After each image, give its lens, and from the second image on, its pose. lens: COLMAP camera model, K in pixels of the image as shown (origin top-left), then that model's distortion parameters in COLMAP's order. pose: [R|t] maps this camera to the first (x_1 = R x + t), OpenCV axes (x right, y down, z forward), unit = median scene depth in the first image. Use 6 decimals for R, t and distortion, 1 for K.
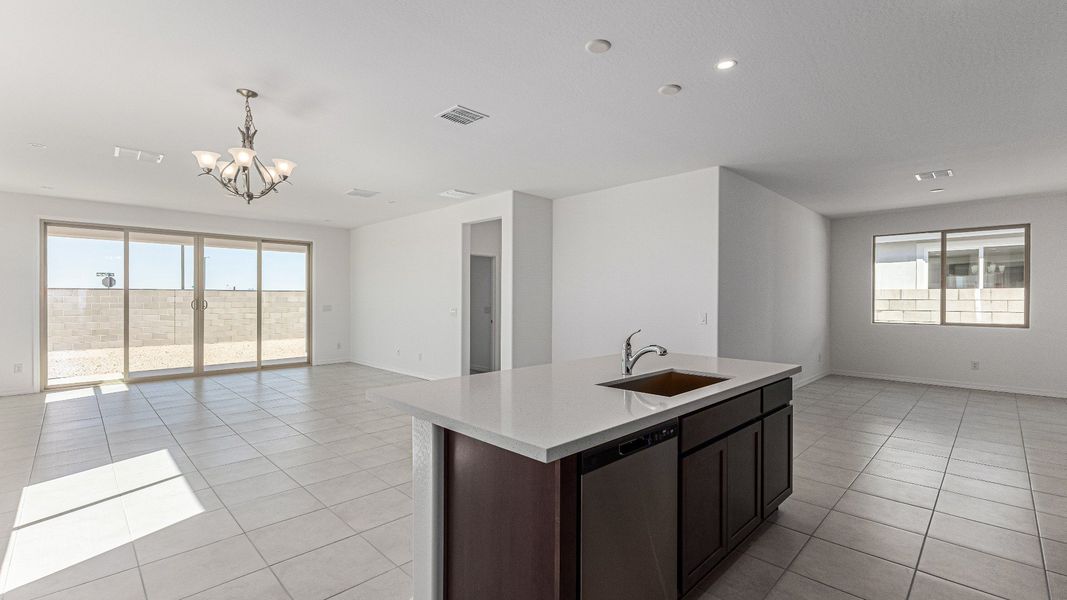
lens RADIAL K [[464.3, 0, 534.7], [0, 464.3, 299.0], [0, 0, 1]] dist [0.013077, -0.000124]
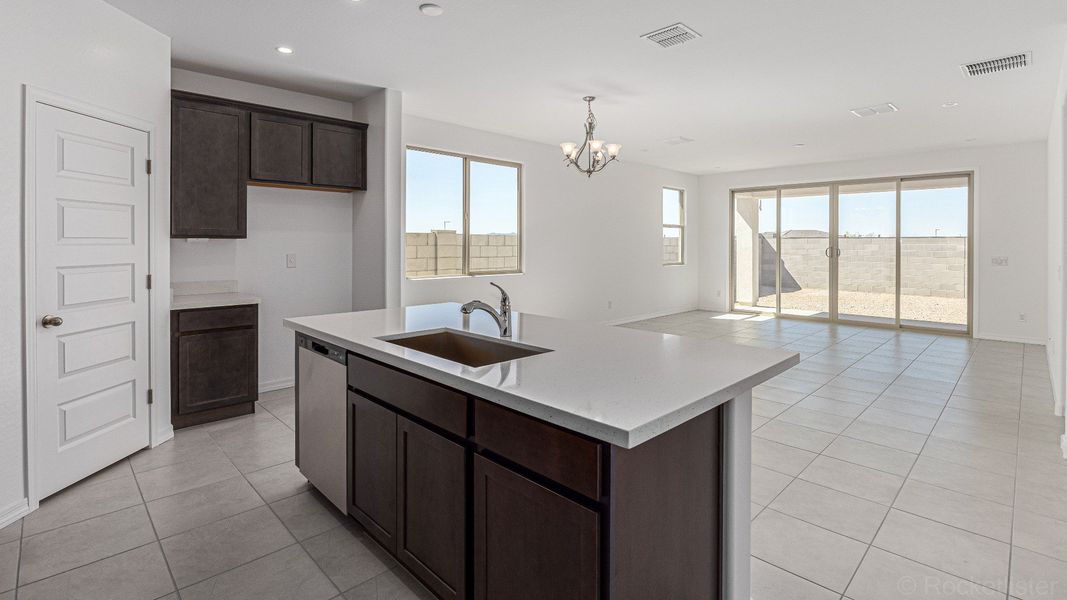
lens RADIAL K [[494.4, 0, 532.7], [0, 494.4, 246.9], [0, 0, 1]] dist [0.002529, 0.000152]
pose [[-0.012419, 0.003733, -0.999916, 0.352218], [-0.005855, 0.999976, 0.003806, -0.000083], [0.999906, 0.005902, -0.012397, 0.346725]]
